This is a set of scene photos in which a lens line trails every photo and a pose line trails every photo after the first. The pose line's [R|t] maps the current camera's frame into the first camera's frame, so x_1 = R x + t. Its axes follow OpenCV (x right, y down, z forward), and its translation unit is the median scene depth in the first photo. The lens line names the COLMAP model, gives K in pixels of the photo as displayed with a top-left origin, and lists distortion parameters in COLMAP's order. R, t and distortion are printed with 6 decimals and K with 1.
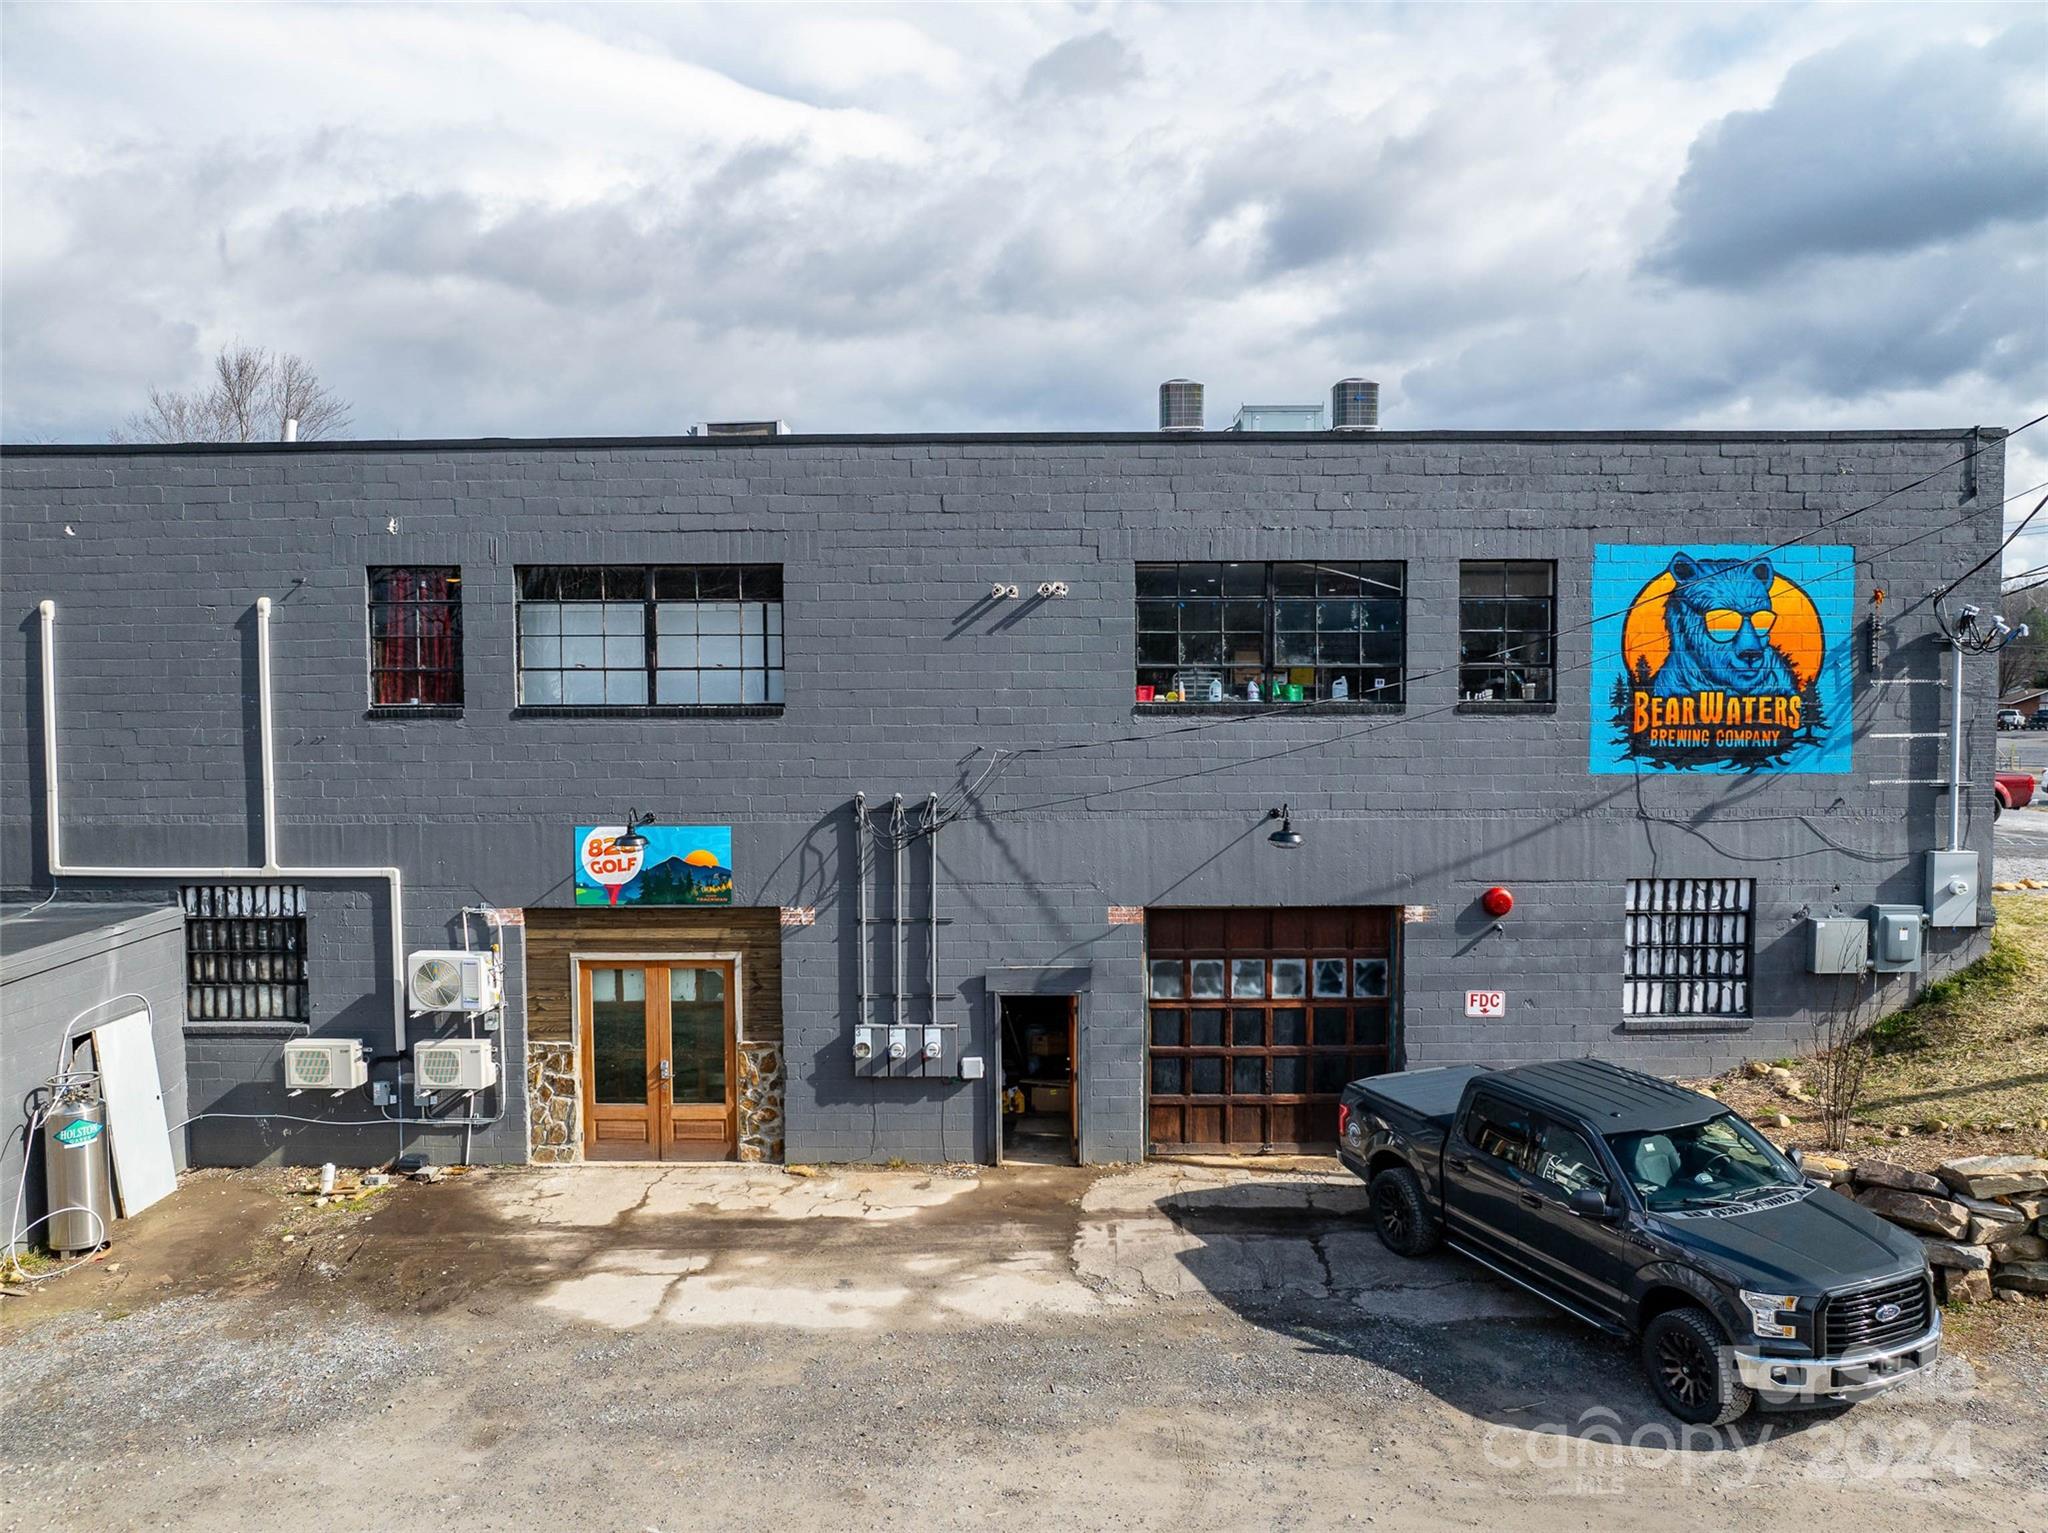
lens RADIAL K [[1432.7, 0, 1037.8], [0, 1432.7, 784.0], [0, 0, 1]] dist [-0.035620, -0.005696]
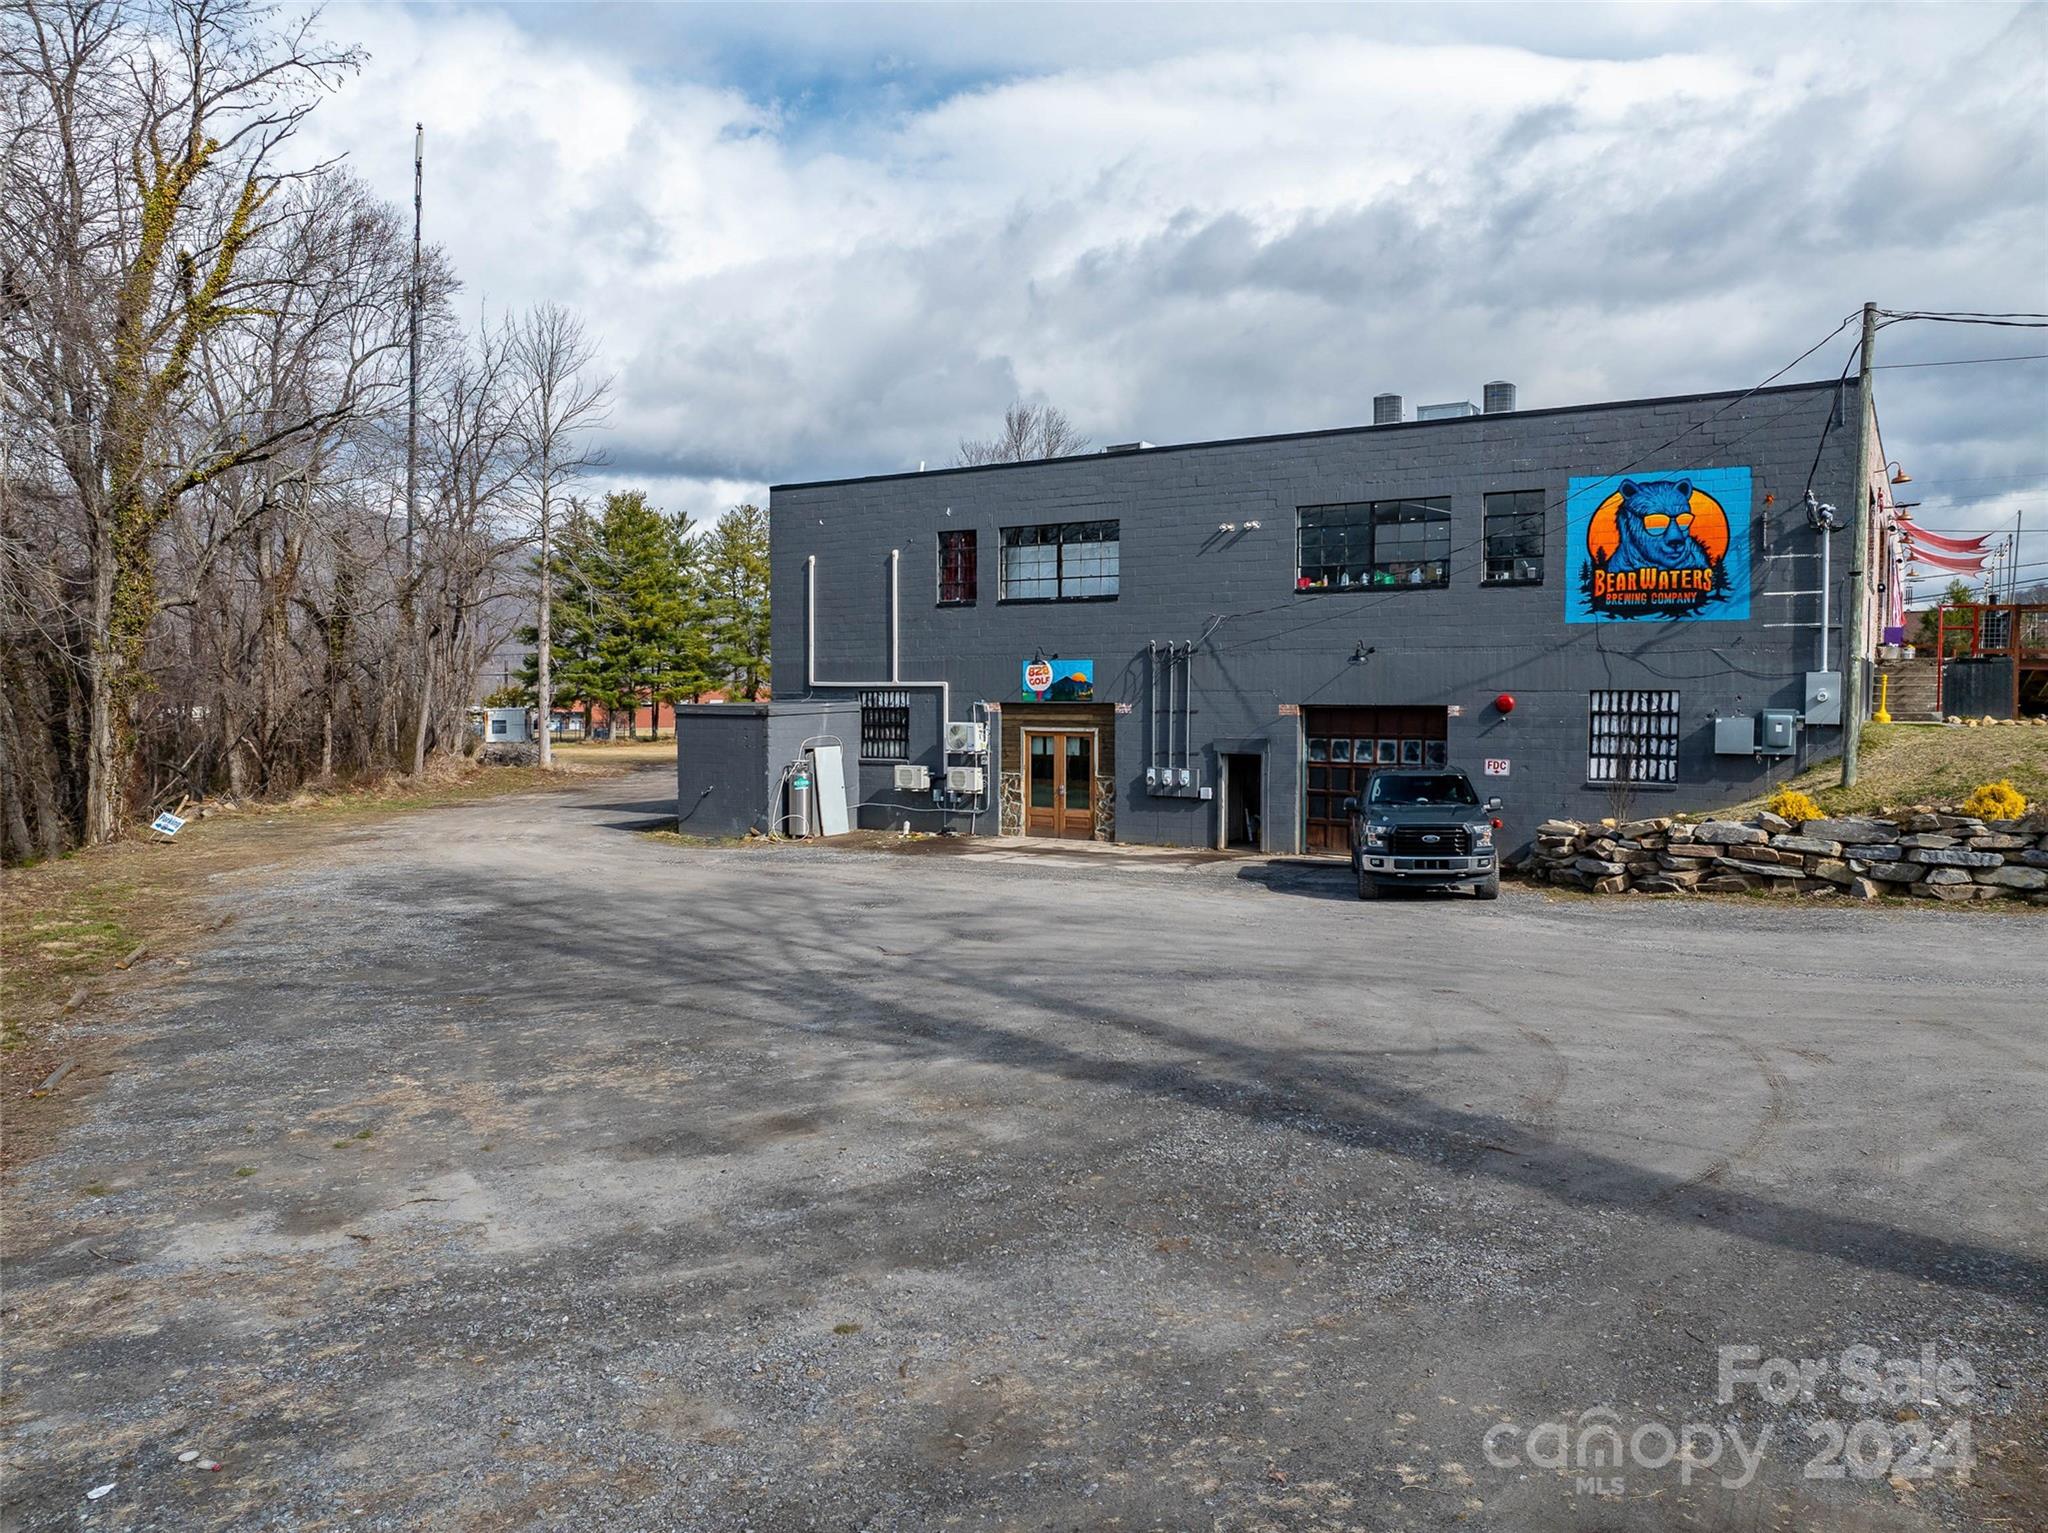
lens RADIAL K [[1432.7, 0, 1011.5], [0, 1432.7, 764.3], [0, 0, 1]] dist [-0.035620, -0.005696]
pose [[0.843027, 0.032591, -0.536883, 0.717917], [-0.031331, 0.999443, 0.011474, 0.149286], [0.536958, 0.007148, 0.843579, -0.657501]]
